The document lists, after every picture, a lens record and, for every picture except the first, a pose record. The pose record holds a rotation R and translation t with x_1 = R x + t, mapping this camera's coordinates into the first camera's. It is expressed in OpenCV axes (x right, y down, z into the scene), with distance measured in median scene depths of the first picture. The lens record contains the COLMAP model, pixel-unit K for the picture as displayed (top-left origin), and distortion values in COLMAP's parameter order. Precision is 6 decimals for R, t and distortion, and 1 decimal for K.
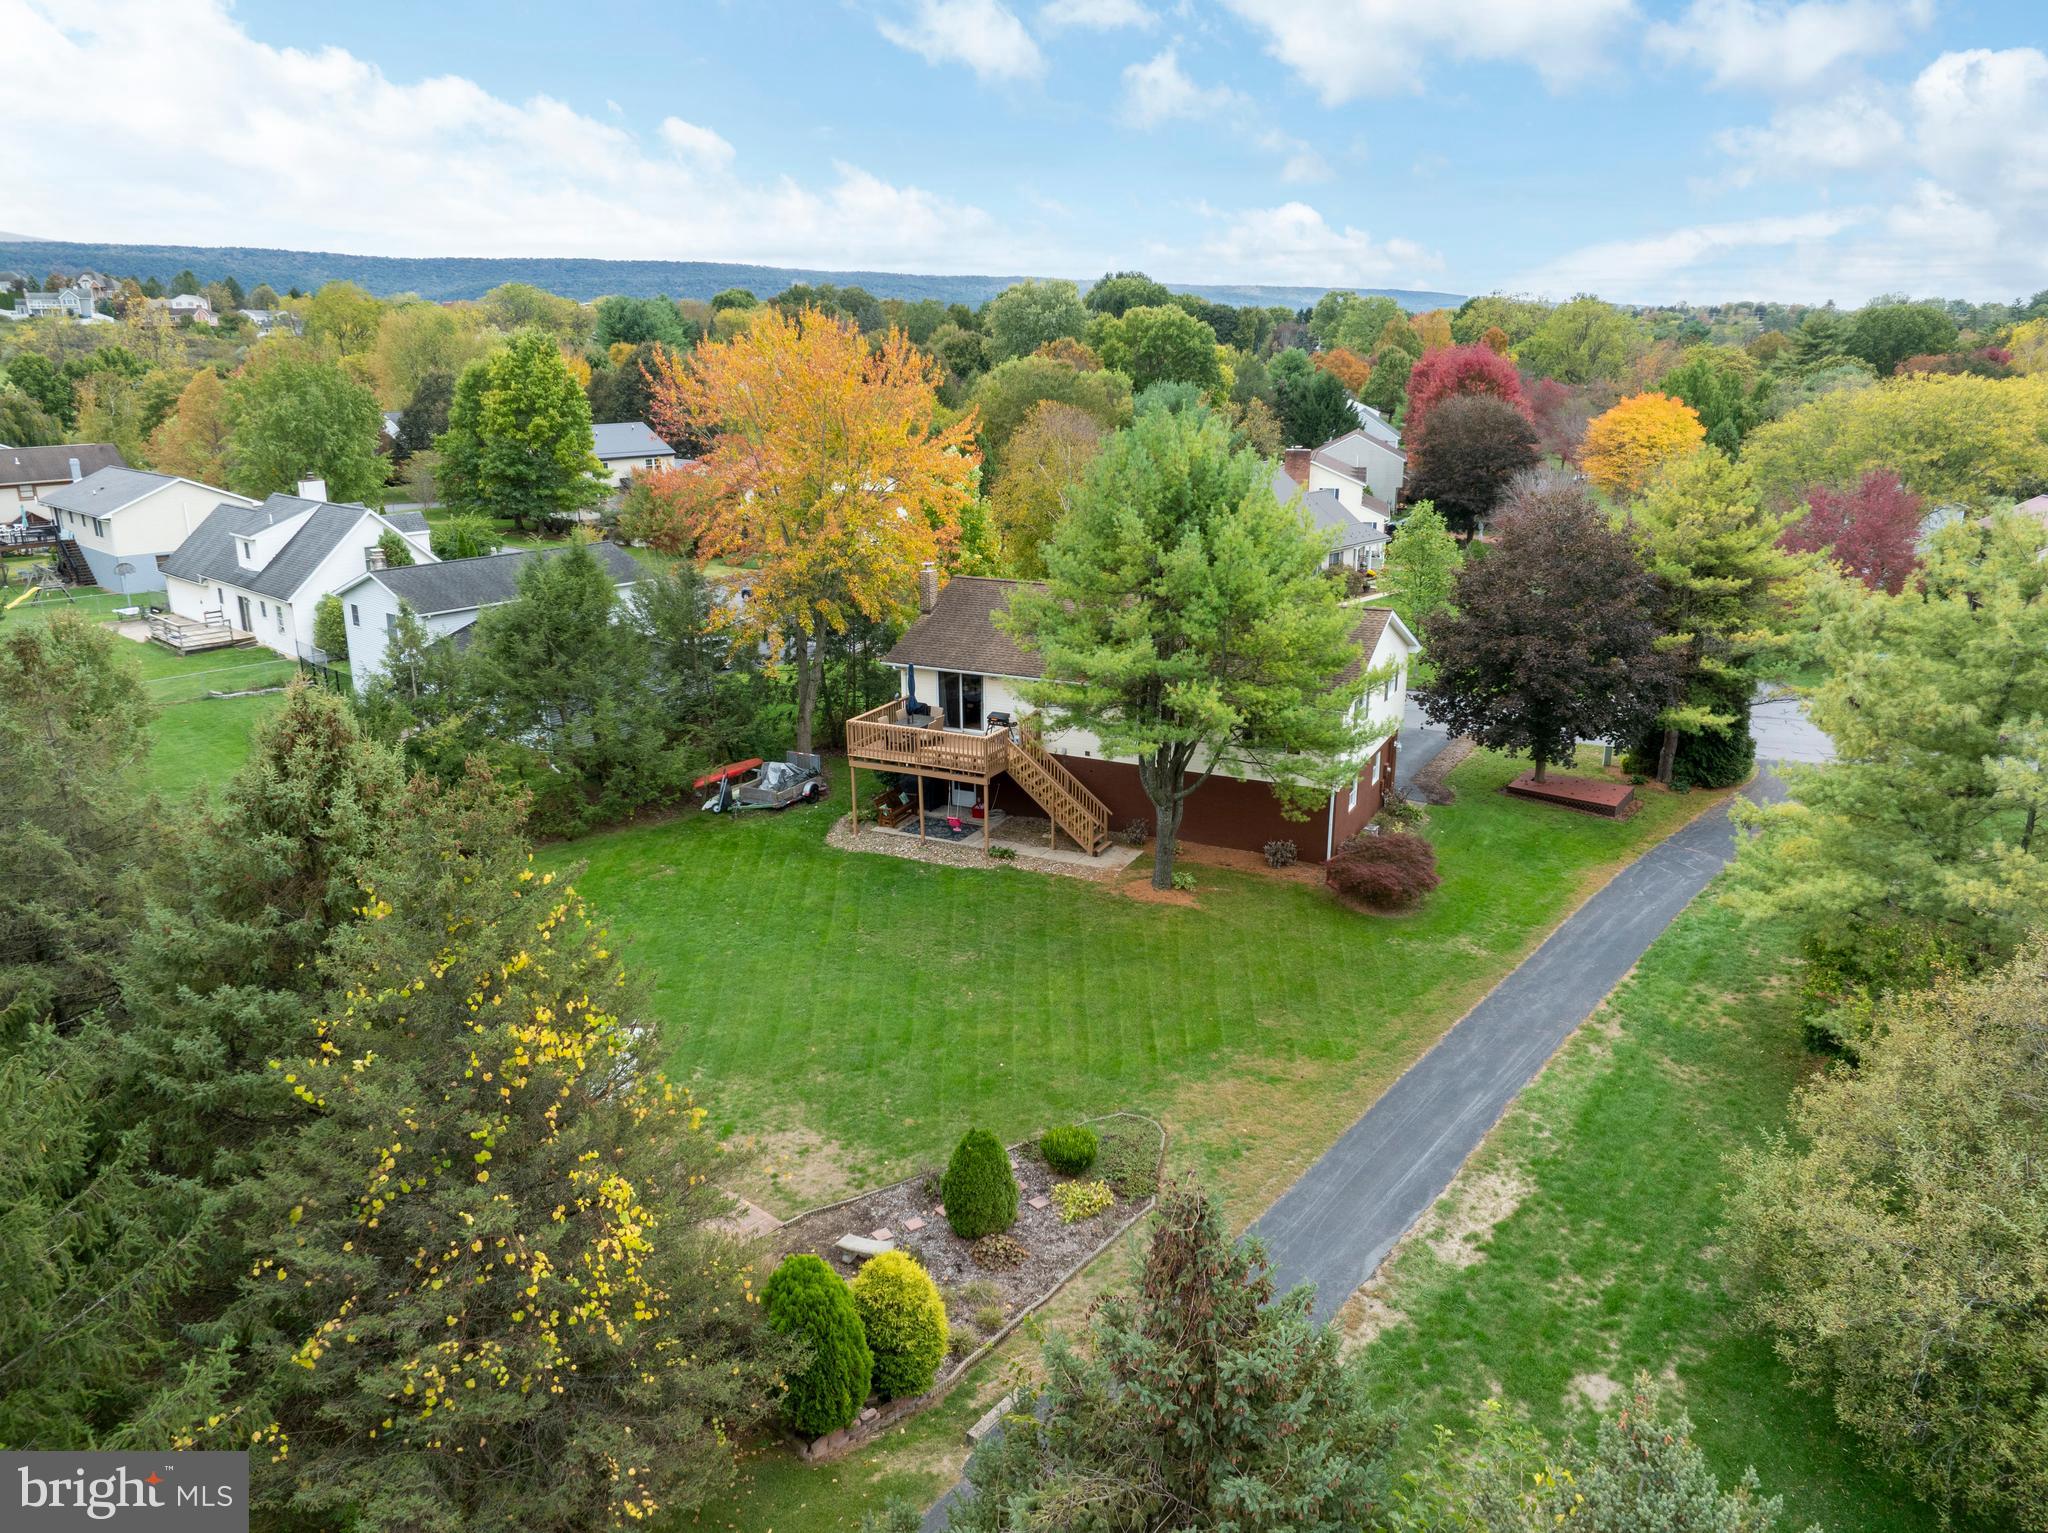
lens RADIAL K [[1445.4, 0, 1024.8], [0, 1445.4, 767.6], [0, 0, 1]] dist [-0.039336, 0.009005]
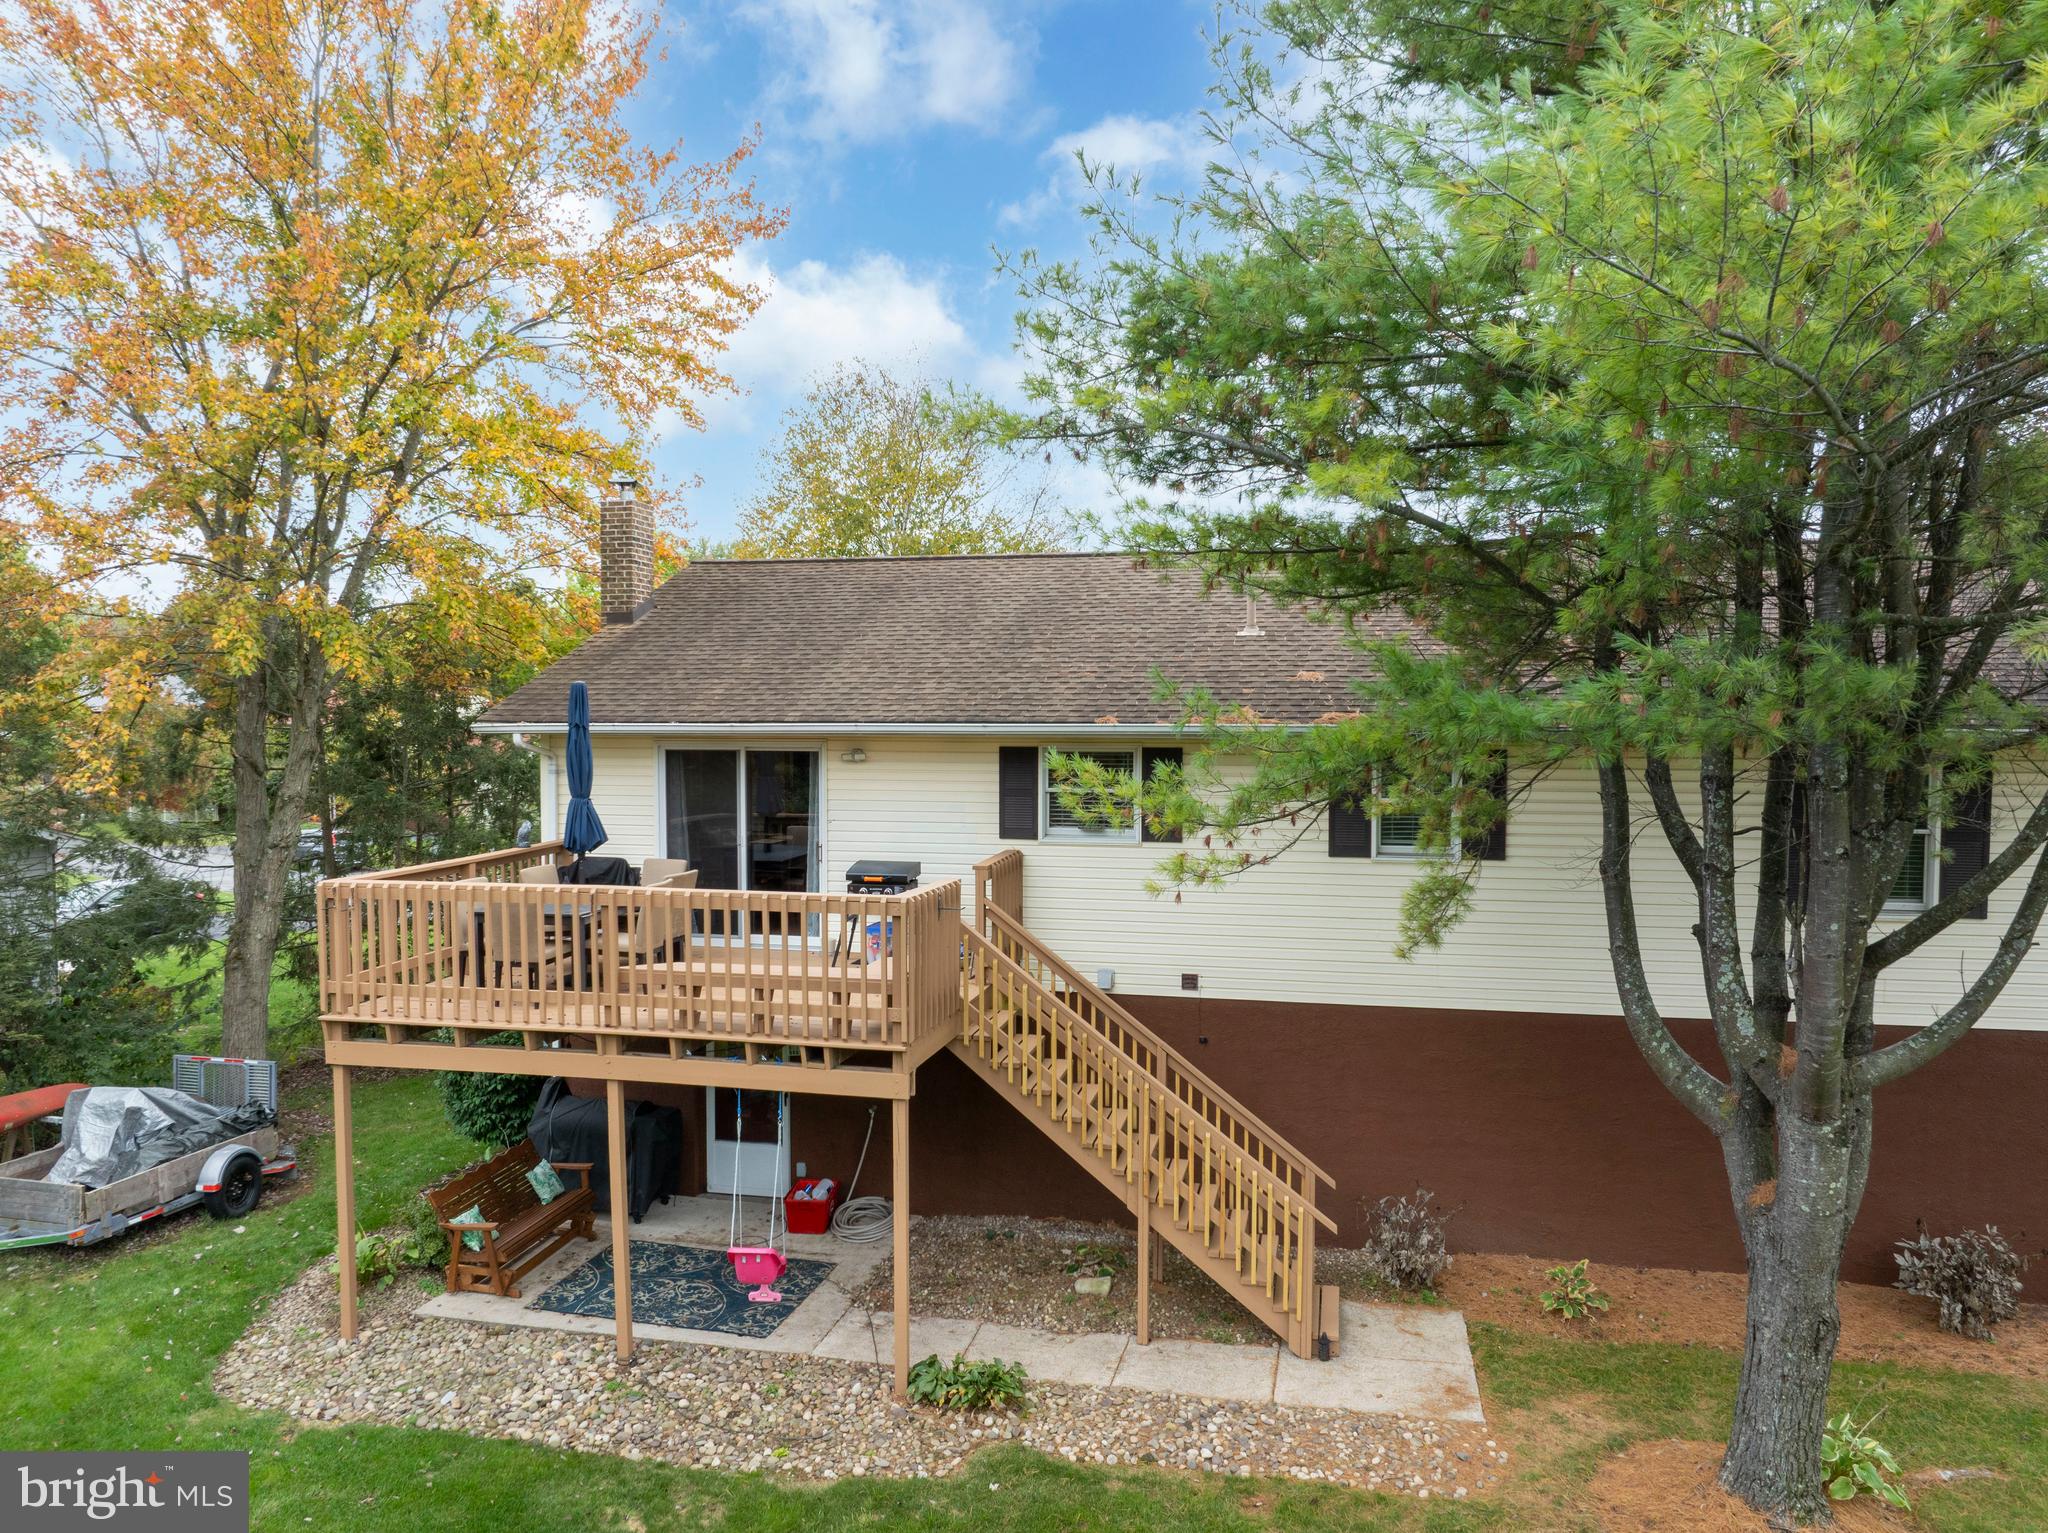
lens RADIAL K [[1445.4, 0, 1027.8], [0, 1445.4, 766.5], [0, 0, 1]] dist [-0.039336, 0.009005]
pose [[0.970495, -0.003691, 0.241094, -0.061231], [0.062858, 0.969183, -0.238187, 0.015938], [-0.232785, 0.246314, 0.940819, 0.715502]]
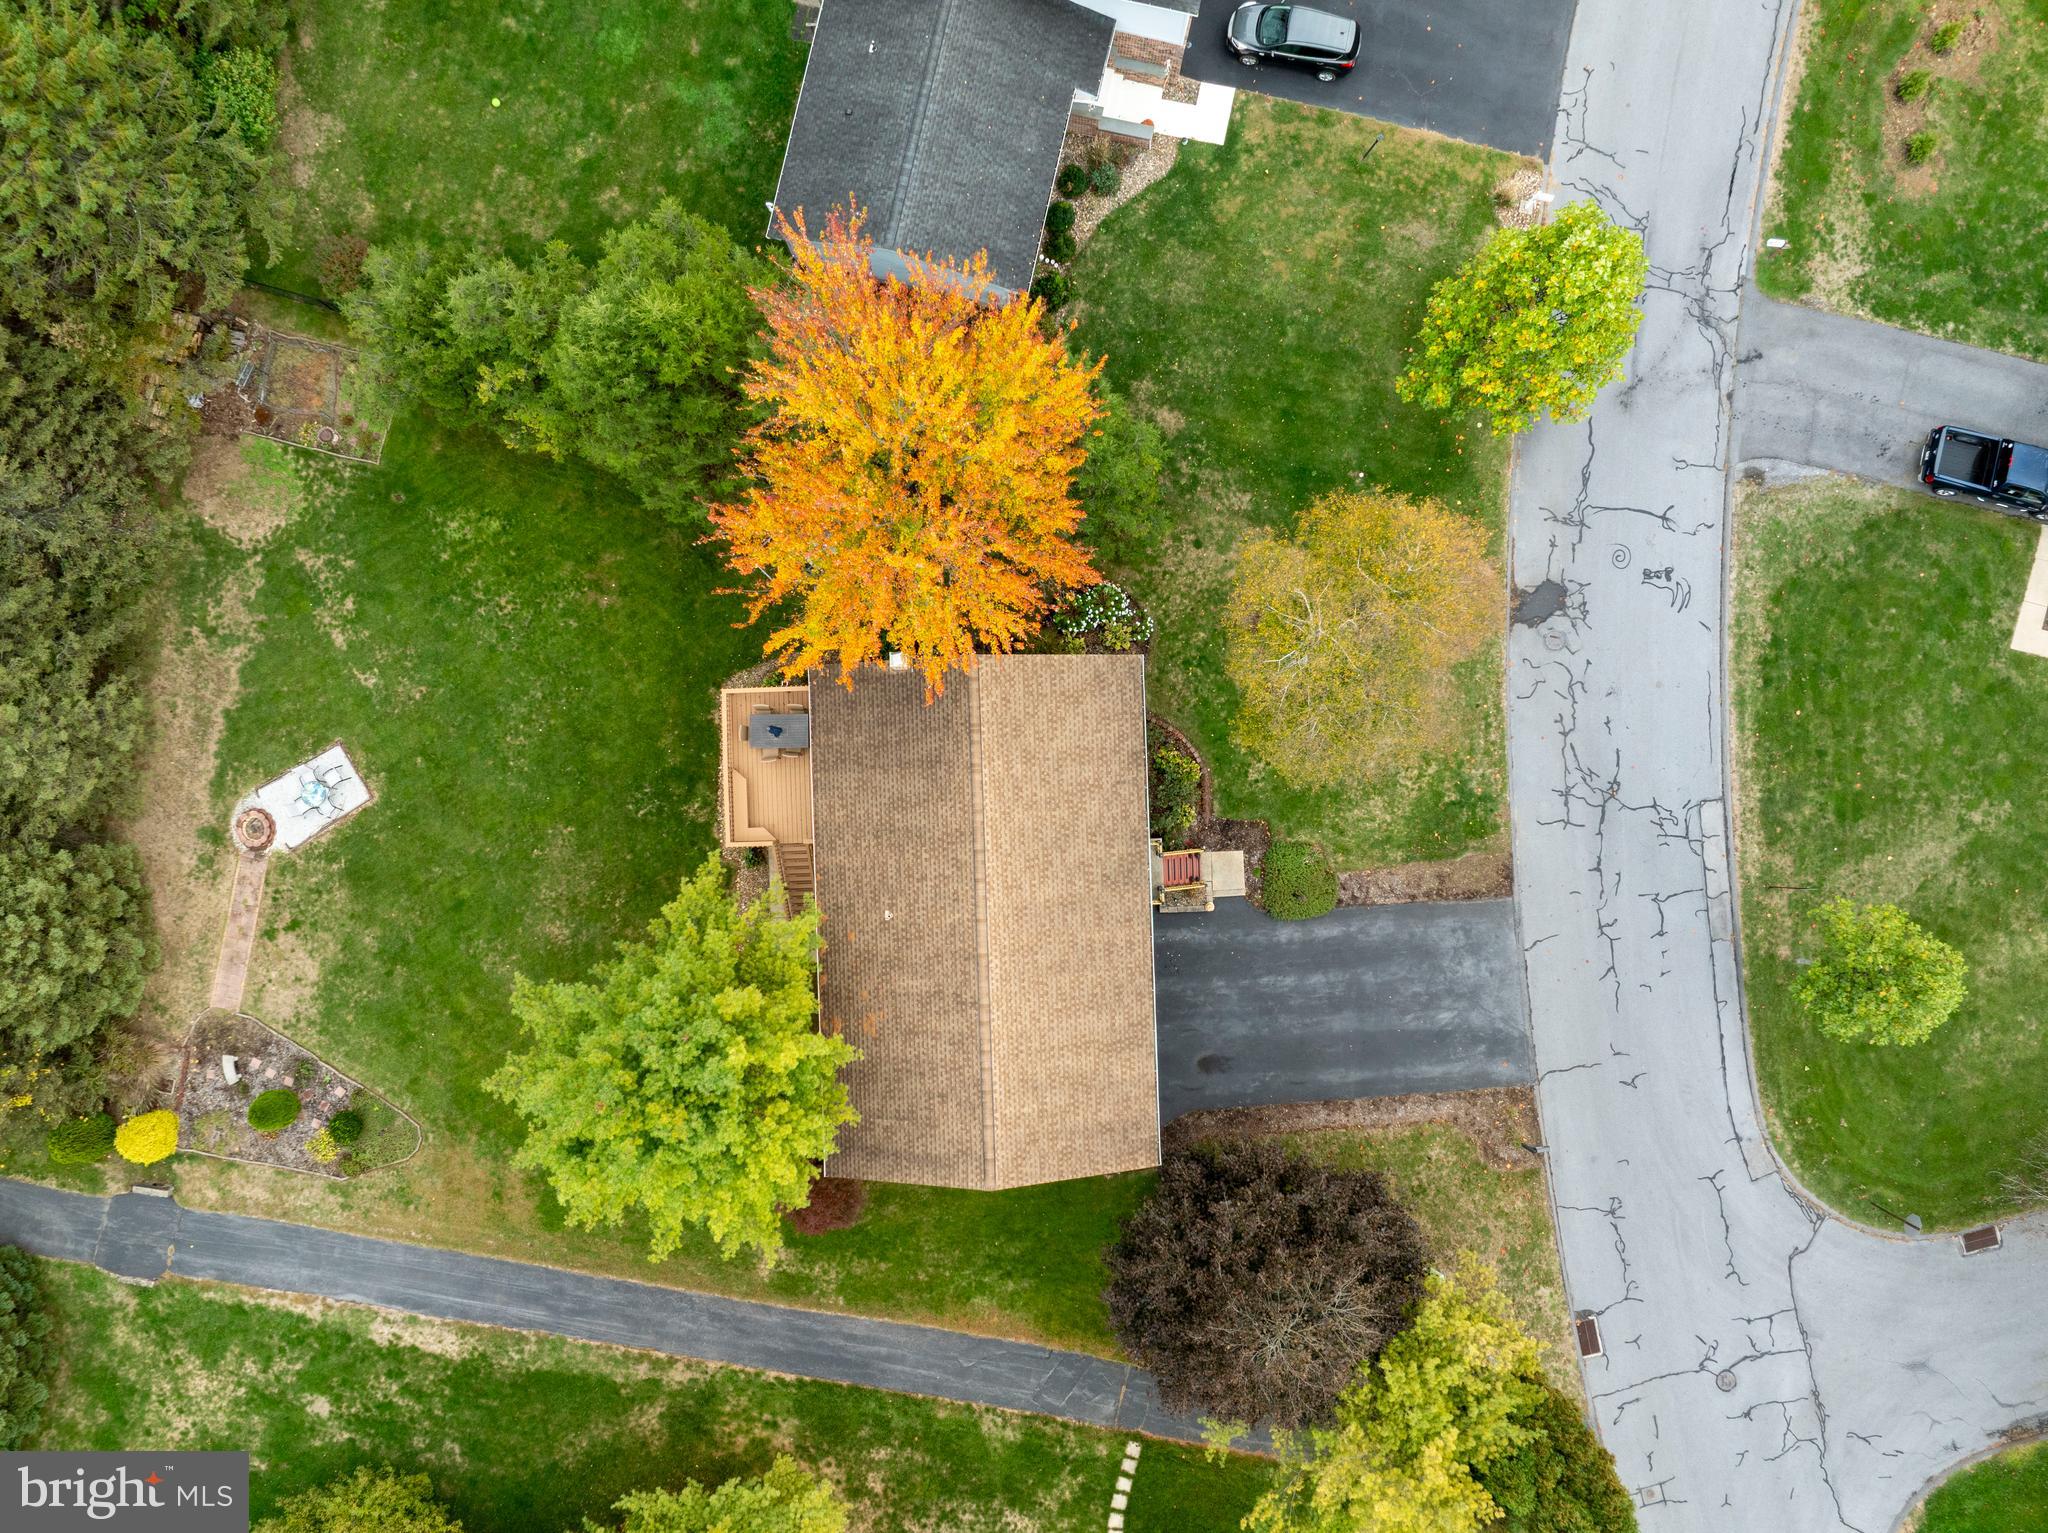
lens RADIAL K [[1445.4, 0, 1024.8], [0, 1445.4, 768.7], [0, 0, 1]] dist [-0.039336, 0.009005]
pose [[0.477615, 0.878487, -0.012032, 0.039074], [-0.235725, 0.141328, 0.961488, -1.021166], [0.846356, -0.456385, 0.274582, 0.866311]]
